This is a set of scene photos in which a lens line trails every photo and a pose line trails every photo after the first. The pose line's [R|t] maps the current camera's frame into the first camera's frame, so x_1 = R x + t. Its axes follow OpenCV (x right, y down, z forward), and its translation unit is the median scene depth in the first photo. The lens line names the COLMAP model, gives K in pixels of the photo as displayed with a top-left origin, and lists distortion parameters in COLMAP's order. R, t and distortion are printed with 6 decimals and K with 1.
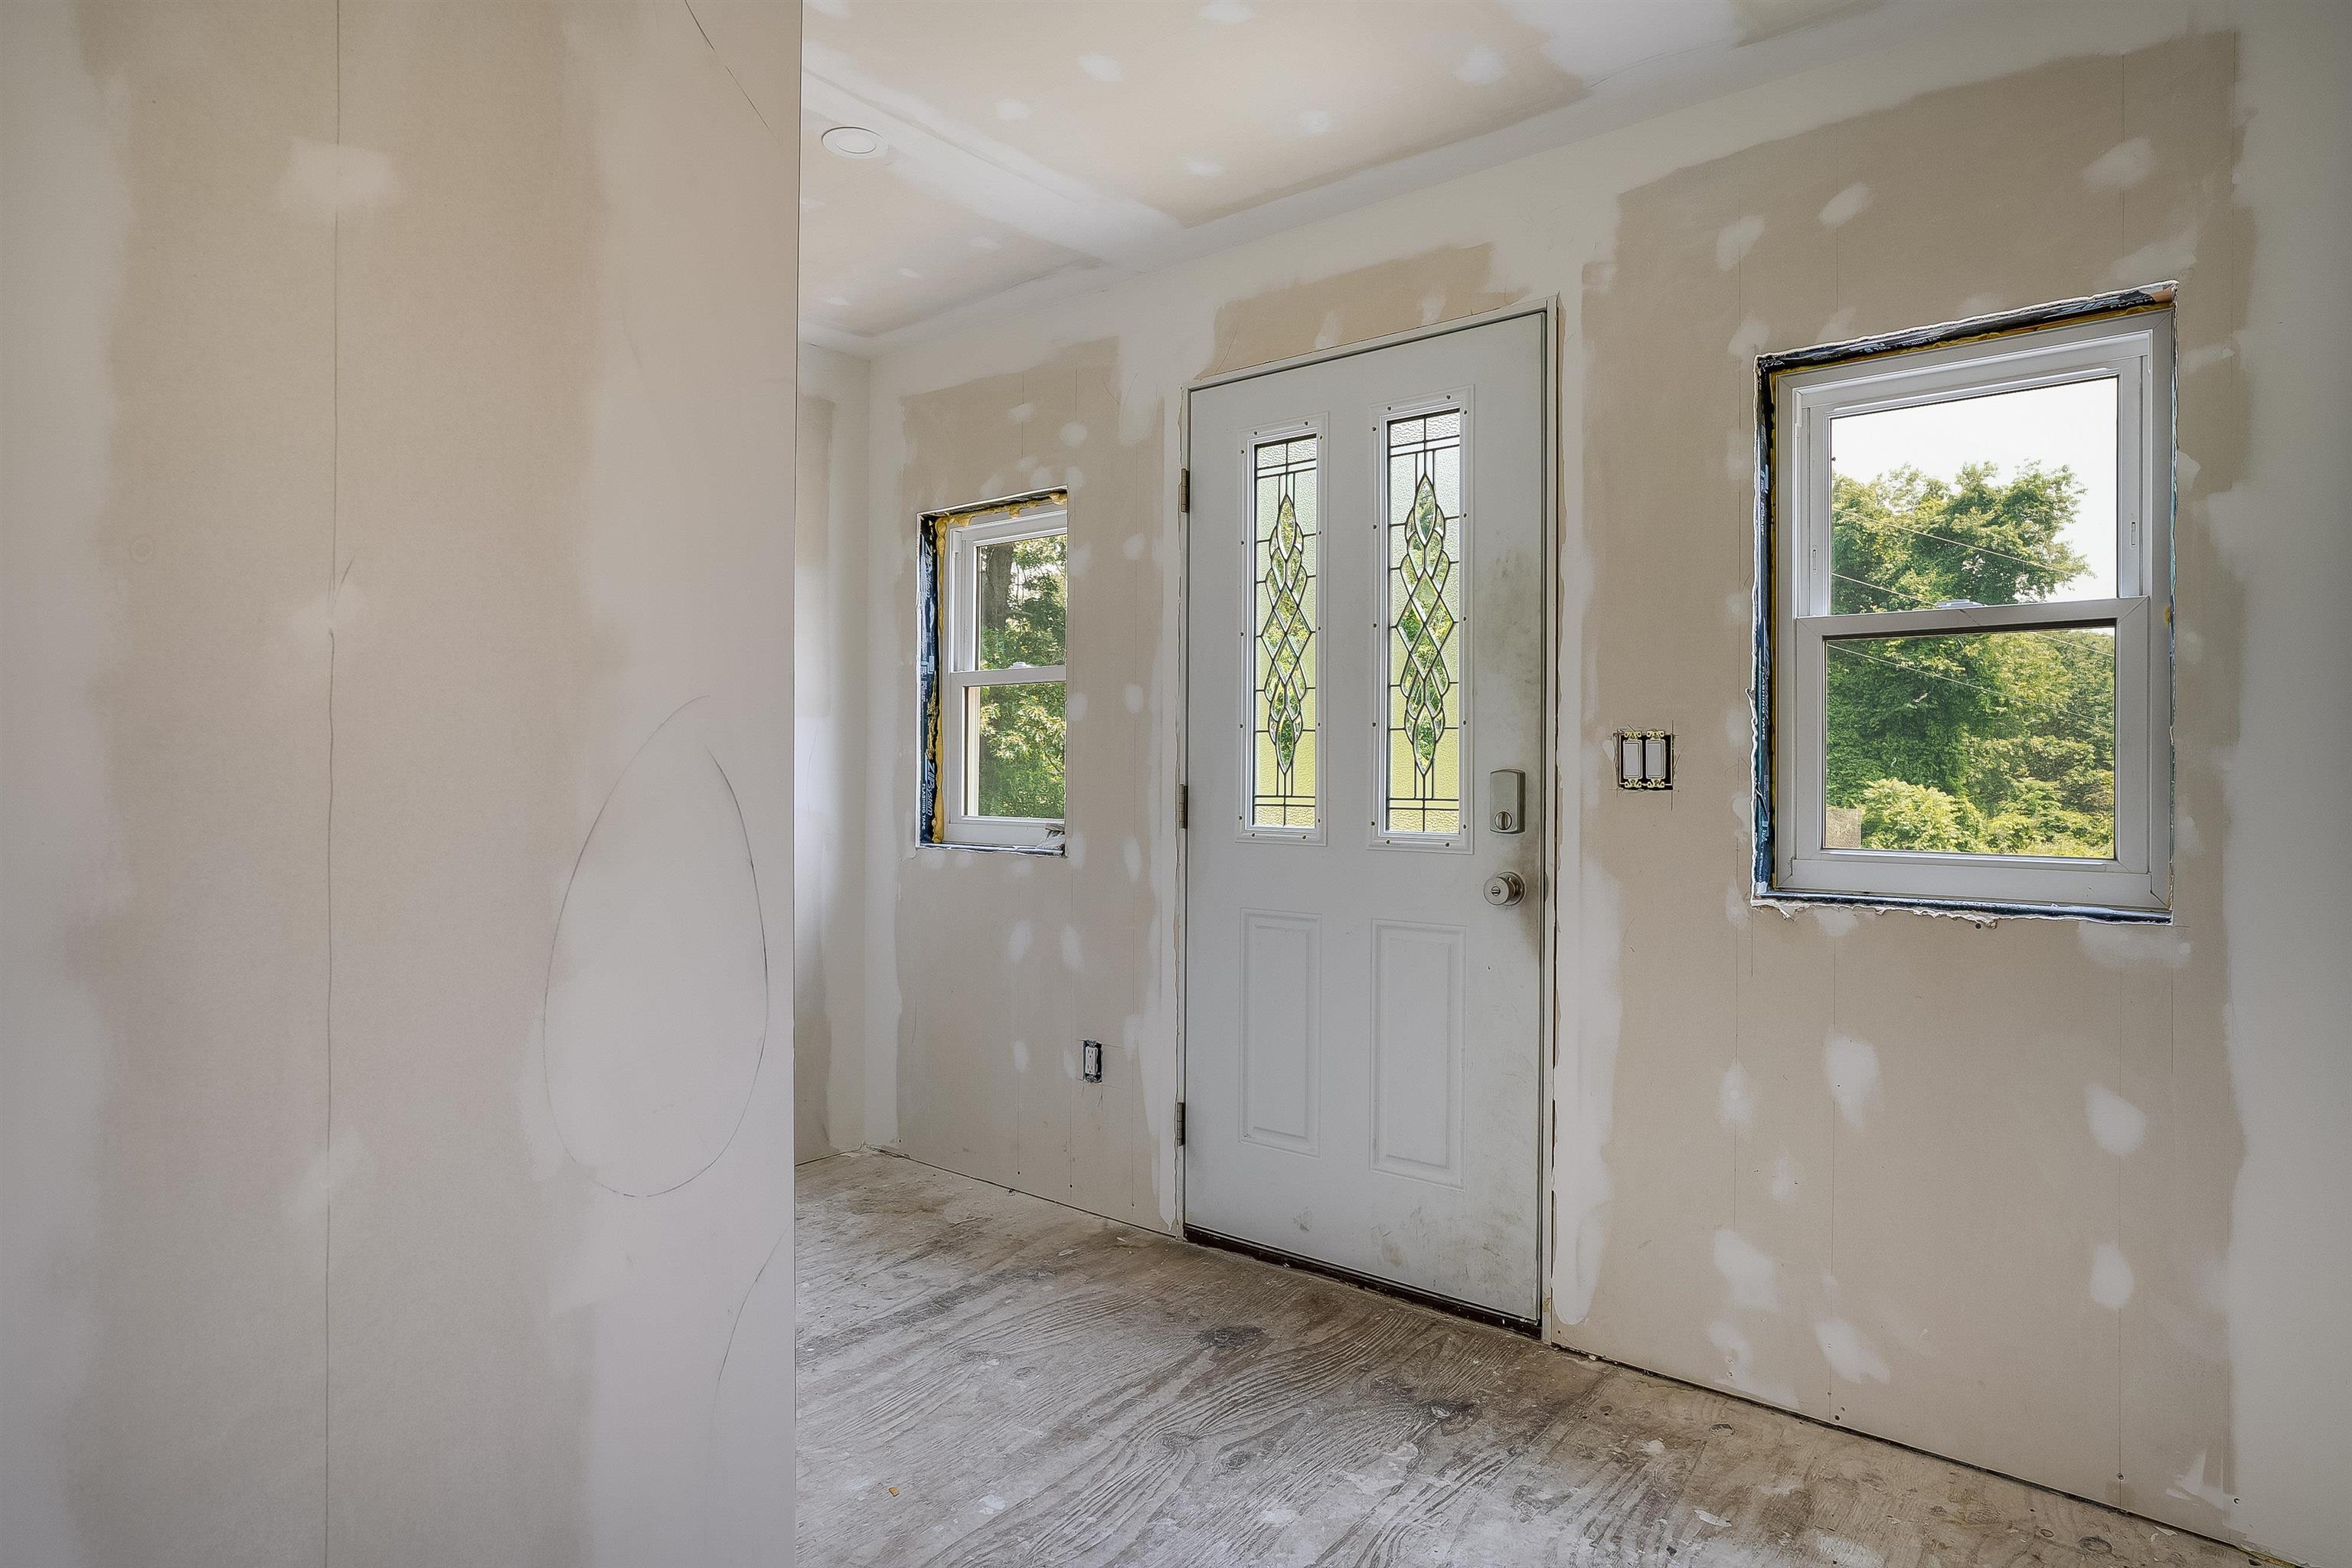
lens RADIAL K [[1331.0, 0, 1159.9], [0, 1331.0, 782.2], [0, 0, 1]] dist [-0.016181, 0.000042]
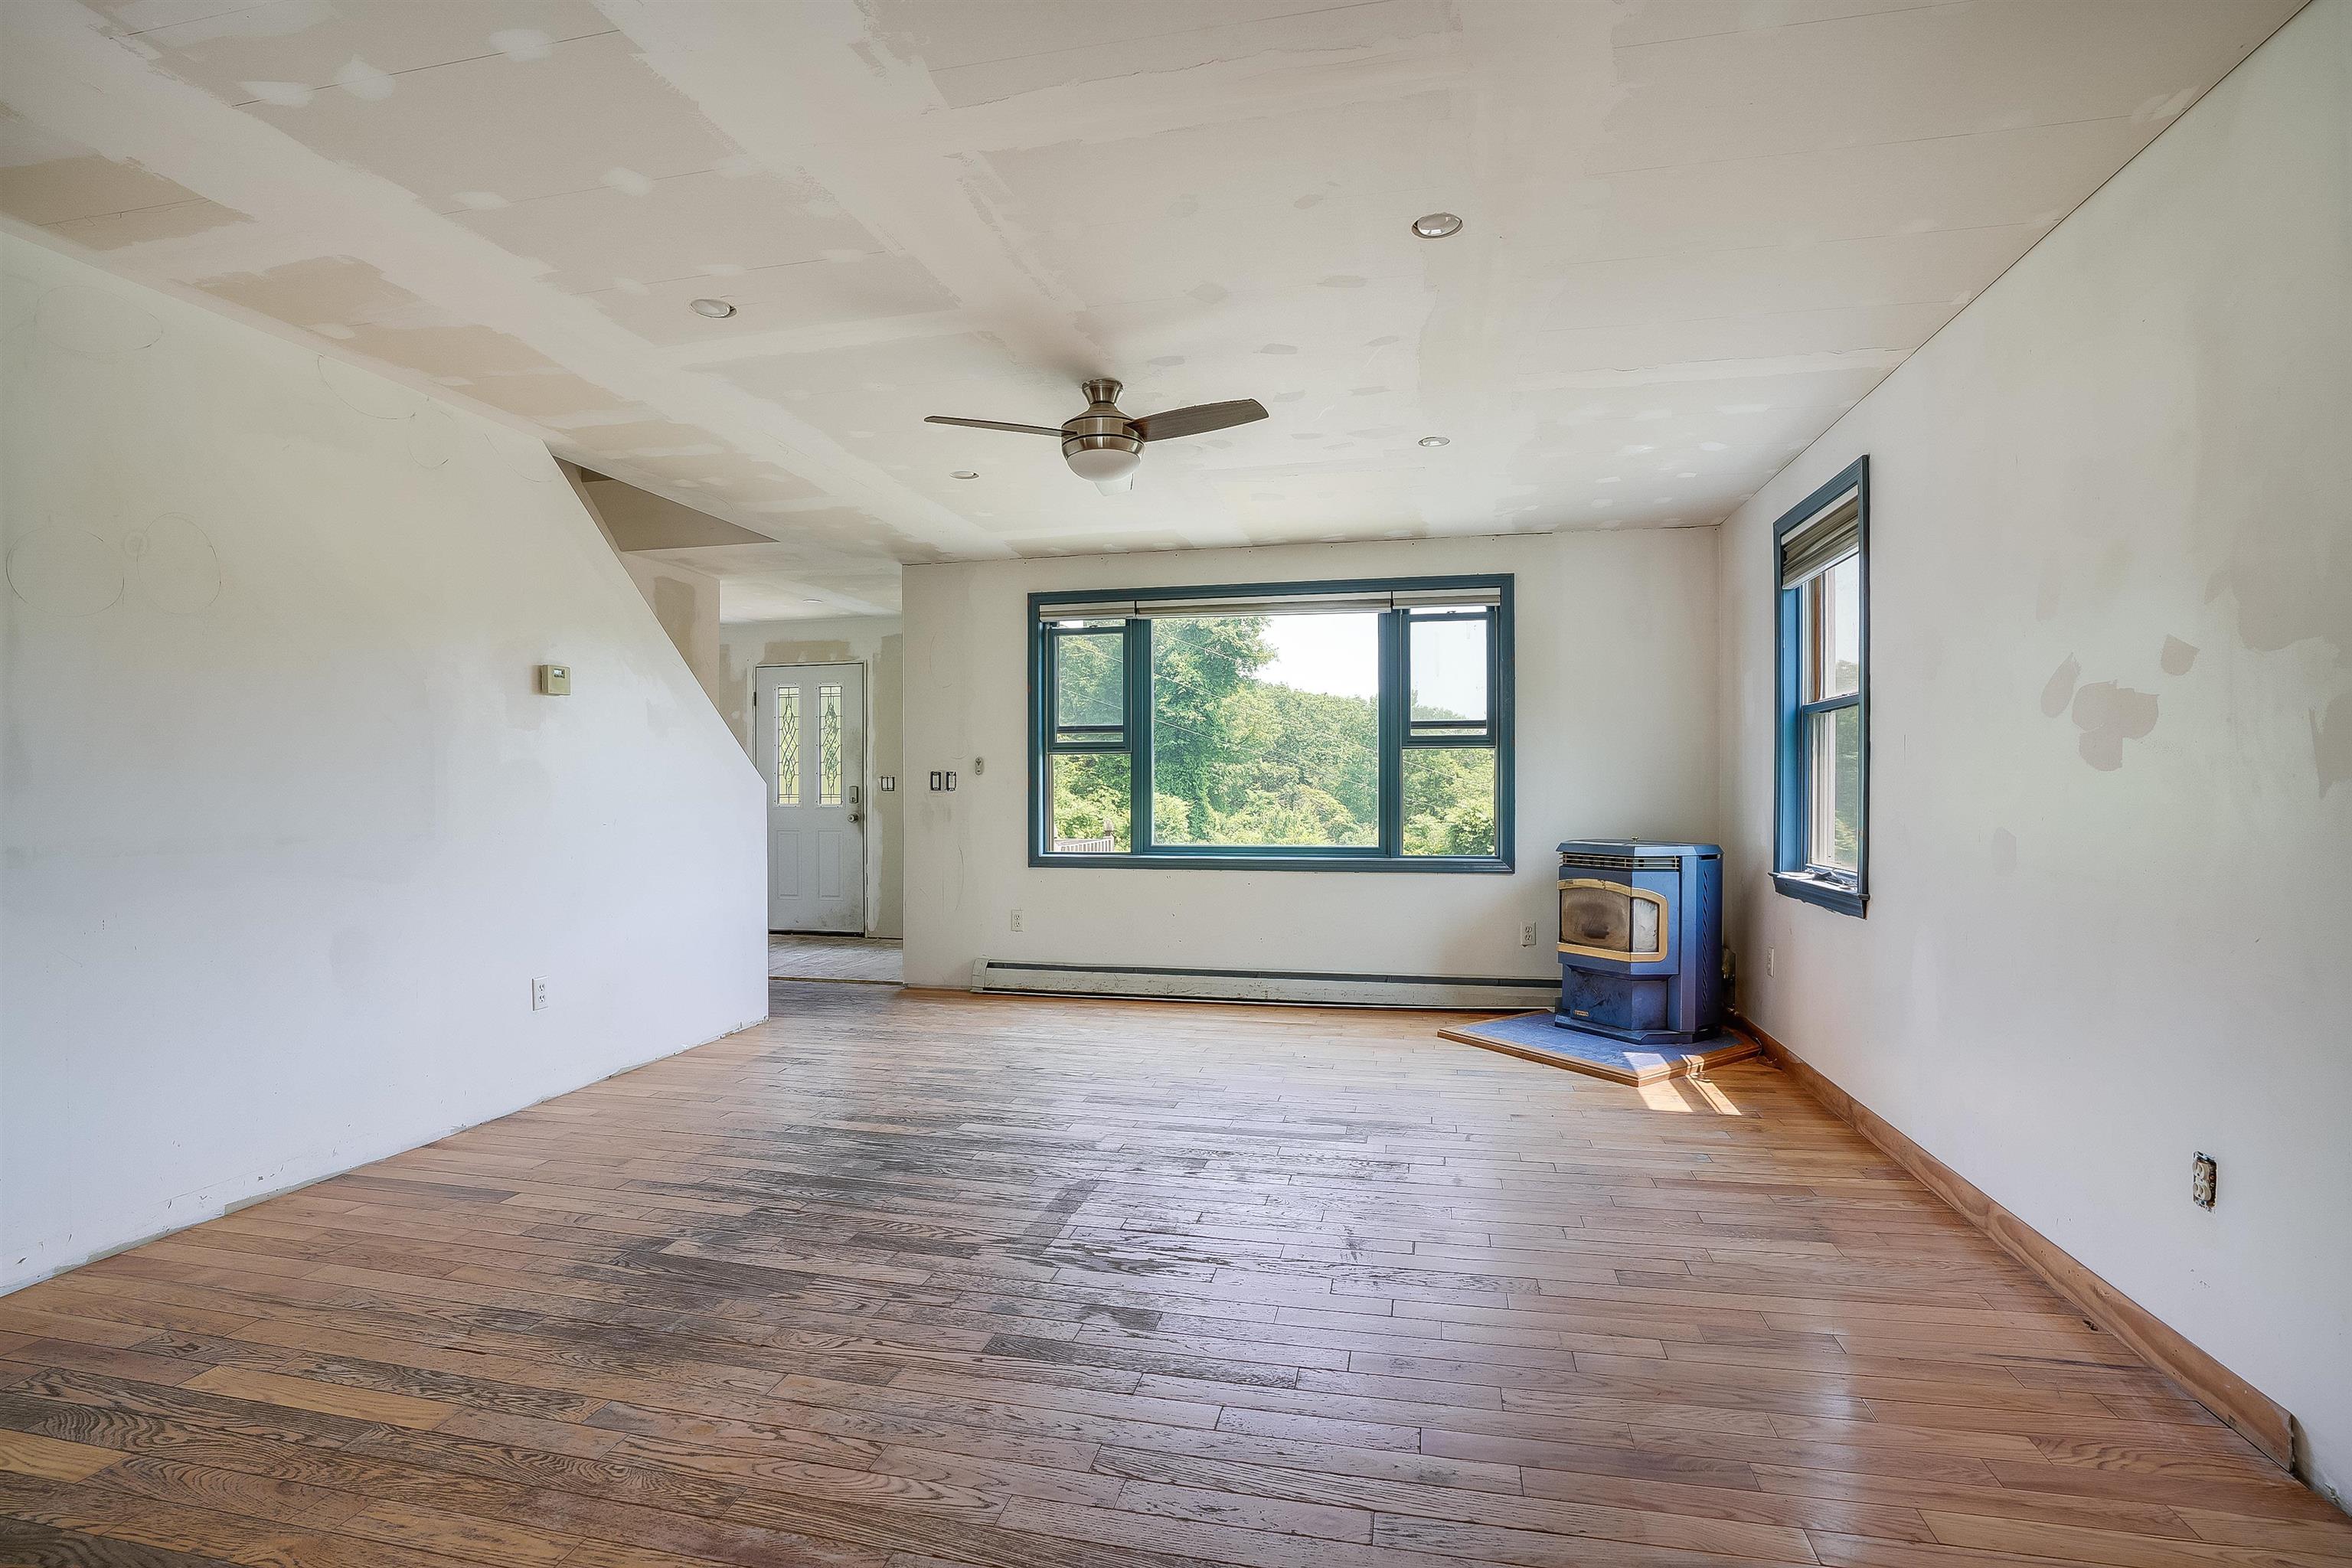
lens RADIAL K [[1121.3, 0, 1175.4], [0, 1121.3, 799.7], [0, 0, 1]] dist [-0.044022, 0.004799]
pose [[0.885434, -0.008230, 0.464692, -0.322889], [0.006705, 0.999965, 0.004935, 0.015704], [-0.464717, -0.001254, 0.885458, -1.790796]]
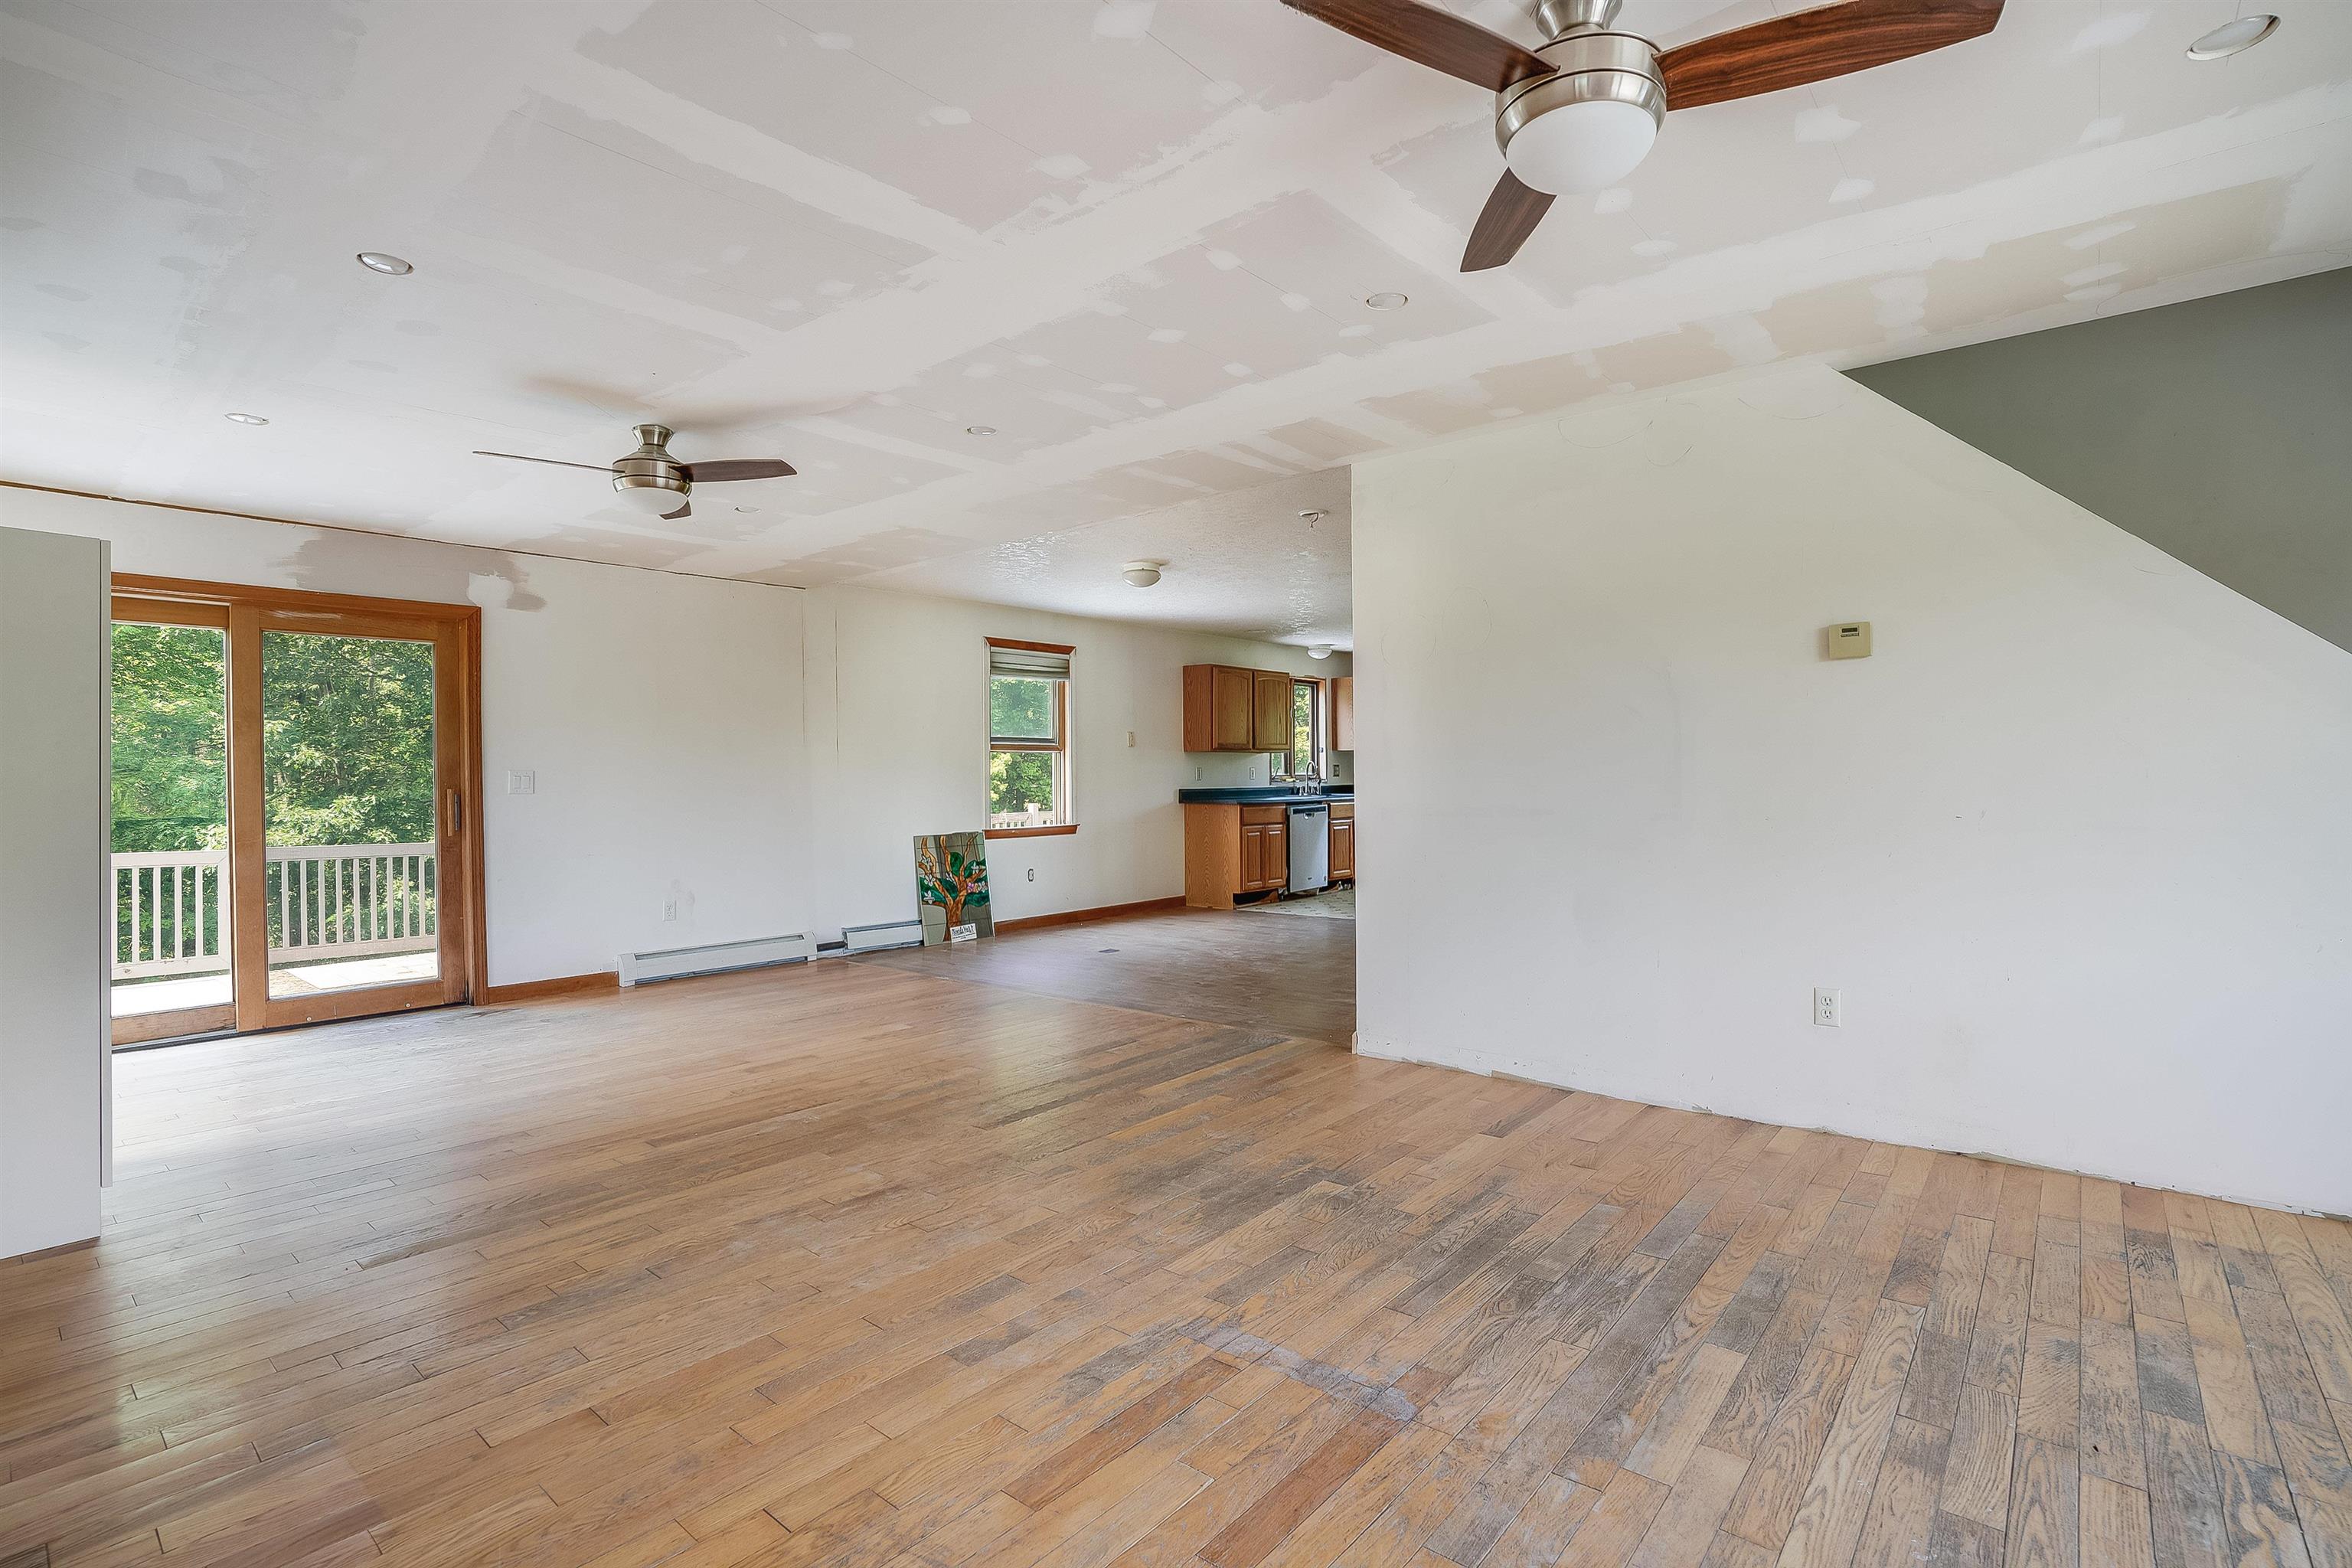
lens RADIAL K [[1121.3, 0, 1164.5], [0, 1121.3, 784.0], [0, 0, 1]] dist [-0.044022, 0.004799]
pose [[-0.005474, 0.008985, -0.999945, 0.707842], [0.003943, 0.999952, 0.008964, 0.005798], [0.999977, -0.003894, -0.005510, -0.980605]]
